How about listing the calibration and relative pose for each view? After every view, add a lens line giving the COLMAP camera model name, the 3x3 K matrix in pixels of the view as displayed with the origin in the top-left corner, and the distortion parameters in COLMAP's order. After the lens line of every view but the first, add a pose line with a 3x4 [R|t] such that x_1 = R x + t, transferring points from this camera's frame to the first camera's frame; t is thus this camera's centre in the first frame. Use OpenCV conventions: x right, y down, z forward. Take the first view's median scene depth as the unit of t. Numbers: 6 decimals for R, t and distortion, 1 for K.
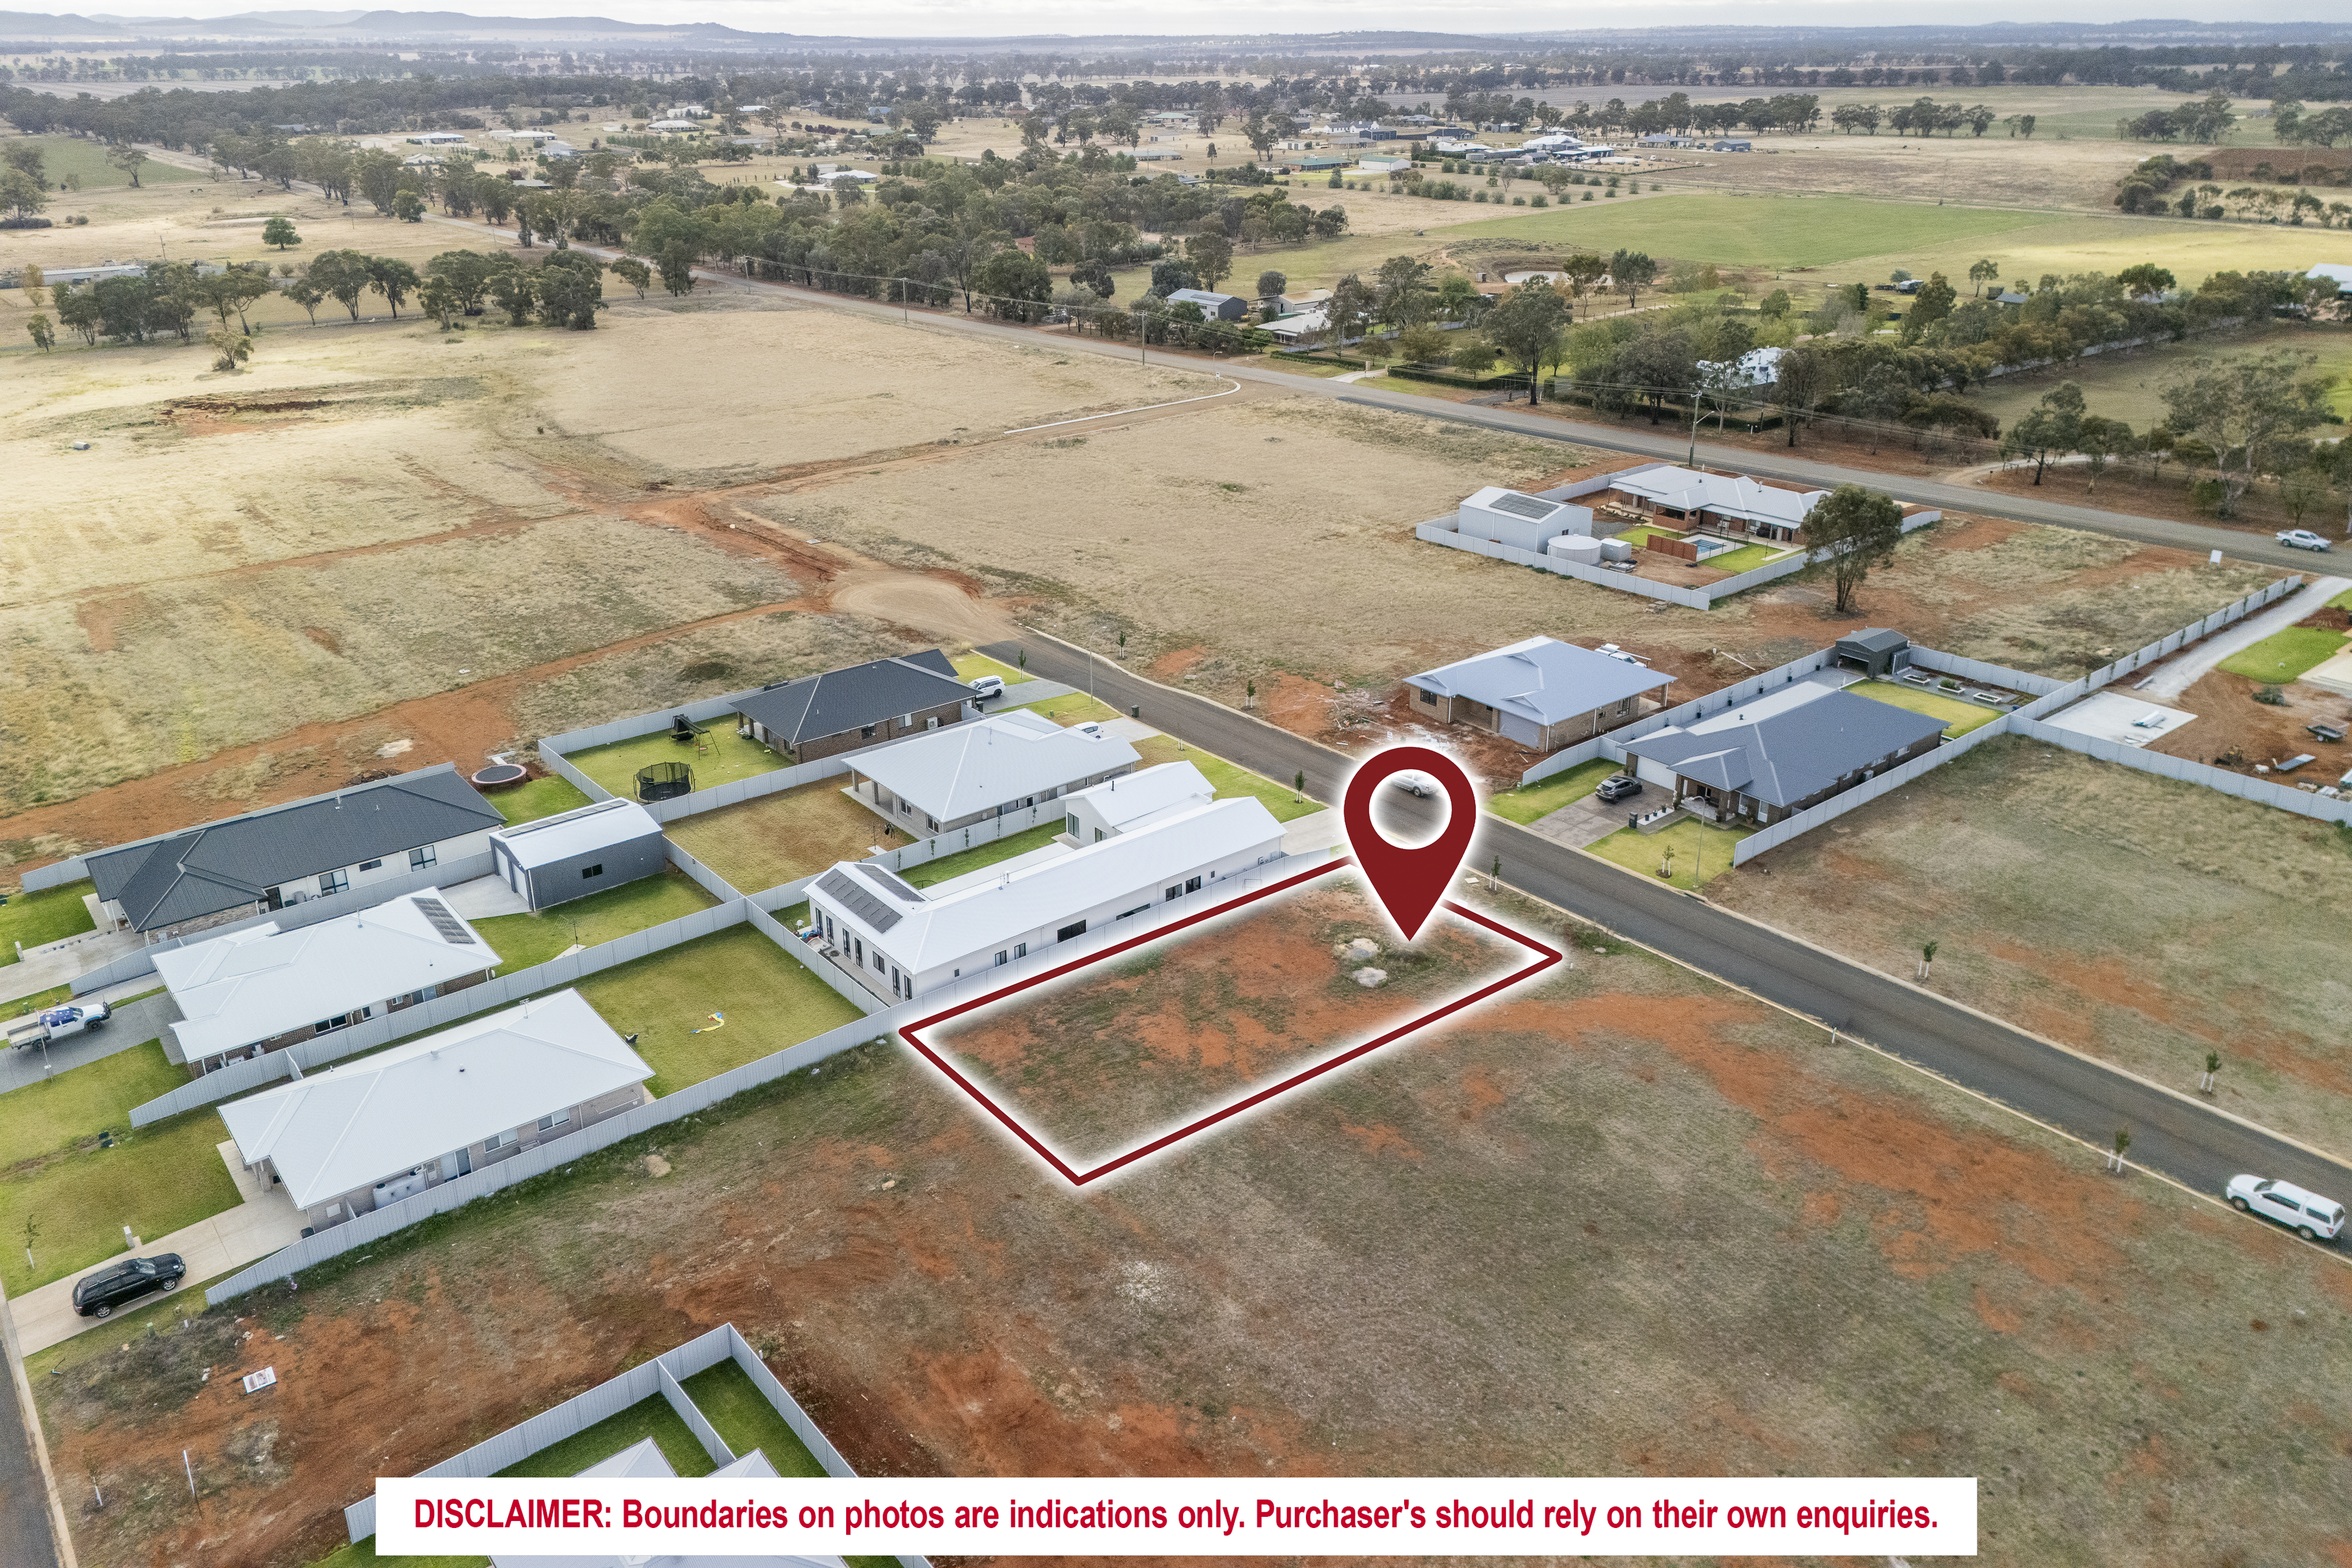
lens RADIAL K [[1716.4, 0, 1180.1], [0, 1716.4, 693.9], [0, 0, 1]] dist [0.090589, -0.087213]
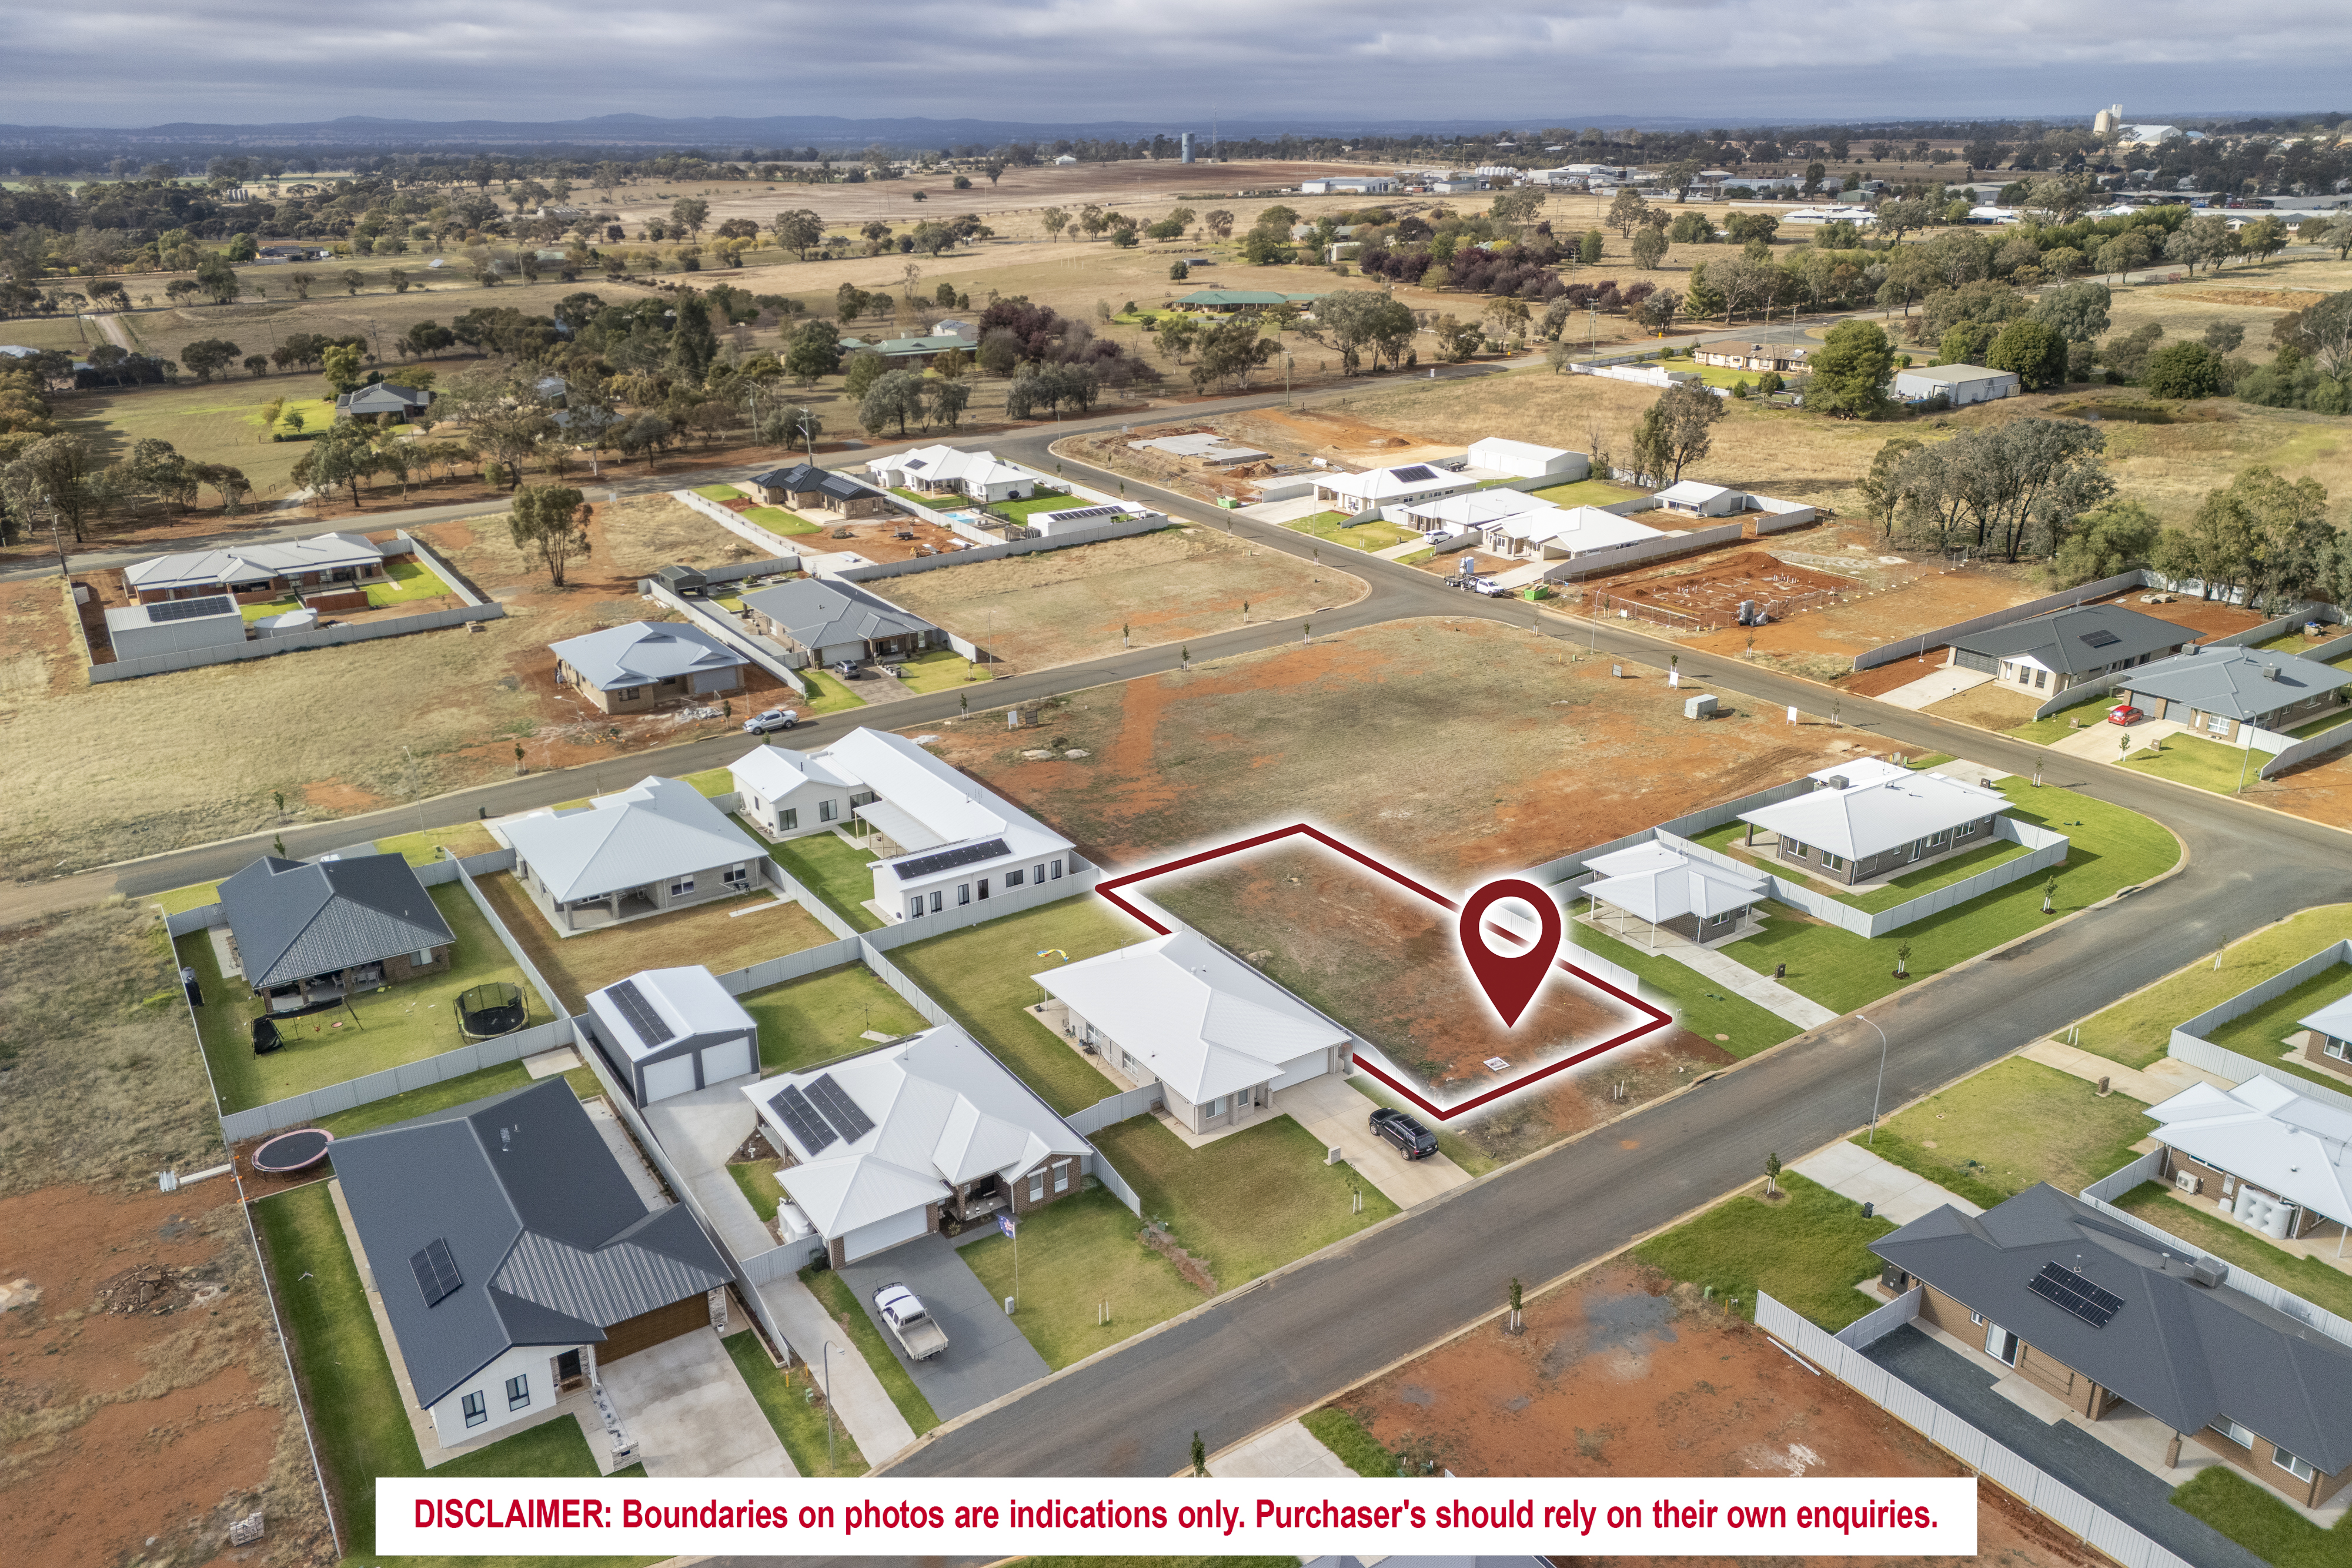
lens RADIAL K [[1707.4, 0, 1179.8], [0, 1707.4, 797.7], [0, 0, 1]] dist [0.090237, -0.083474]
pose [[0.098852, -0.357566, 0.928641, -0.589743], [0.364434, 0.881386, 0.300577, -0.096711], [-0.925967, 0.308716, 0.217436, 0.301607]]
